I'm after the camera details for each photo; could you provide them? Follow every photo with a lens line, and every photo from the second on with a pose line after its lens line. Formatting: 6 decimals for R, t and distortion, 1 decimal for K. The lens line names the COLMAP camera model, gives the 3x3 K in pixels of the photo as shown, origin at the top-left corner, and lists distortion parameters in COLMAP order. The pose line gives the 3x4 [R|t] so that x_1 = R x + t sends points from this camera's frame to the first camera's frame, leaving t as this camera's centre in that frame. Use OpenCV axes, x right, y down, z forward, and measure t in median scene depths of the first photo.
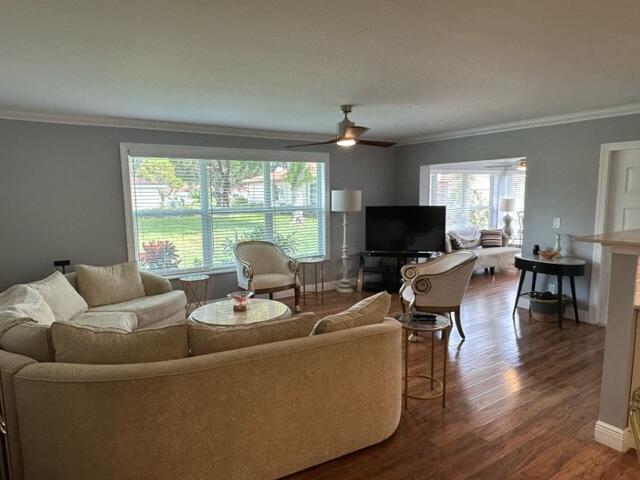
lens RADIAL K [[413.9, 0, 318.8], [0, 413.9, 246.1], [0, 0, 1]] dist [-0.002973, -0.003697]
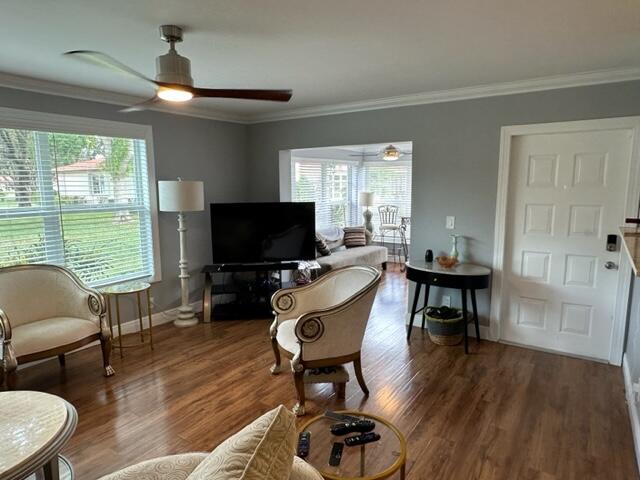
lens RADIAL K [[414.2, 0, 317.7], [0, 414.2, 245.9], [0, 0, 1]] dist [0.008584, -0.000425]
pose [[0.928872, -0.048904, 0.367159, 0.018714], [0.042471, 0.998770, 0.025584, -0.033838], [-0.367958, -0.008171, 0.929806, 0.264933]]
